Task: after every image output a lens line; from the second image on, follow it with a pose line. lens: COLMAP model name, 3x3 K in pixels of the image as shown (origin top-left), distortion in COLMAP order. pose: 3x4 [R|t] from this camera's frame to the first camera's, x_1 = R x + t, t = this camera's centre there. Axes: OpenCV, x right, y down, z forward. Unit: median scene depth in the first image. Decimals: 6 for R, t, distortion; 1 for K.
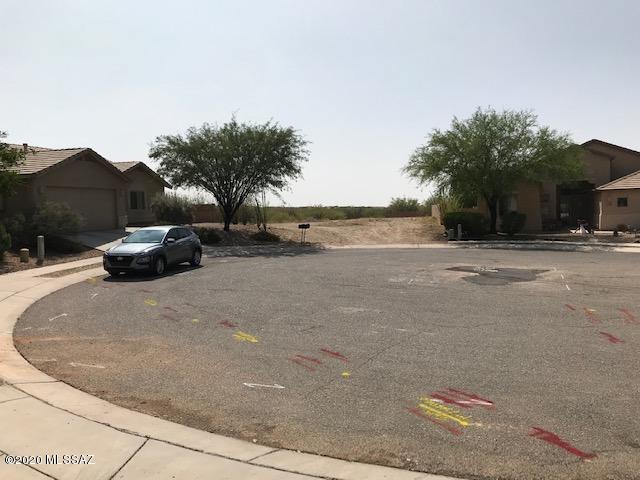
lens RADIAL K [[511.4, 0, 316.2], [0, 511.4, 238.6], [0, 0, 1]] dist [0.006736, -0.041115]
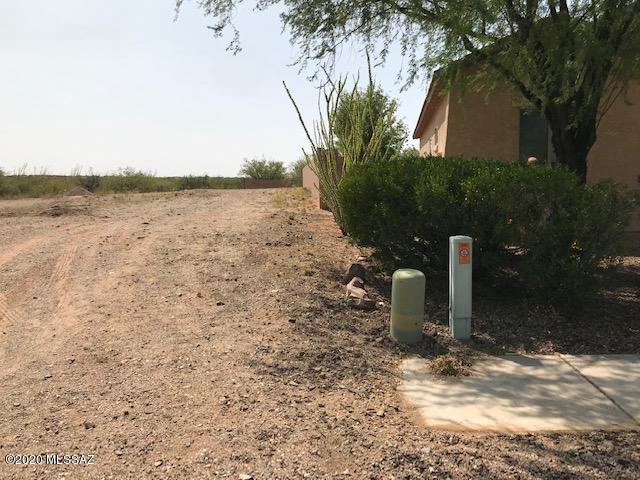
lens RADIAL K [[511.4, 0, 316.2], [0, 511.4, 238.6], [0, 0, 1]] dist [0.006736, -0.041115]
pose [[0.970908, -0.020697, 0.238557, 0.127819], [0.007425, 0.998381, 0.056400, -0.022279], [-0.239338, -0.052988, 0.969489, 0.541100]]
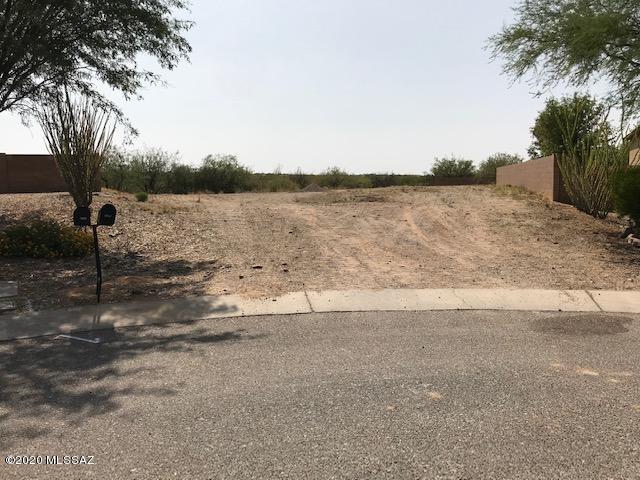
lens RADIAL K [[511.4, 0, 316.2], [0, 511.4, 238.6], [0, 0, 1]] dist [0.006736, -0.041115]
pose [[0.997618, 0.014242, -0.067491, 0.049294], [-0.010032, 0.998007, 0.062309, -0.016347], [0.068243, -0.061483, 0.995772, 0.432348]]
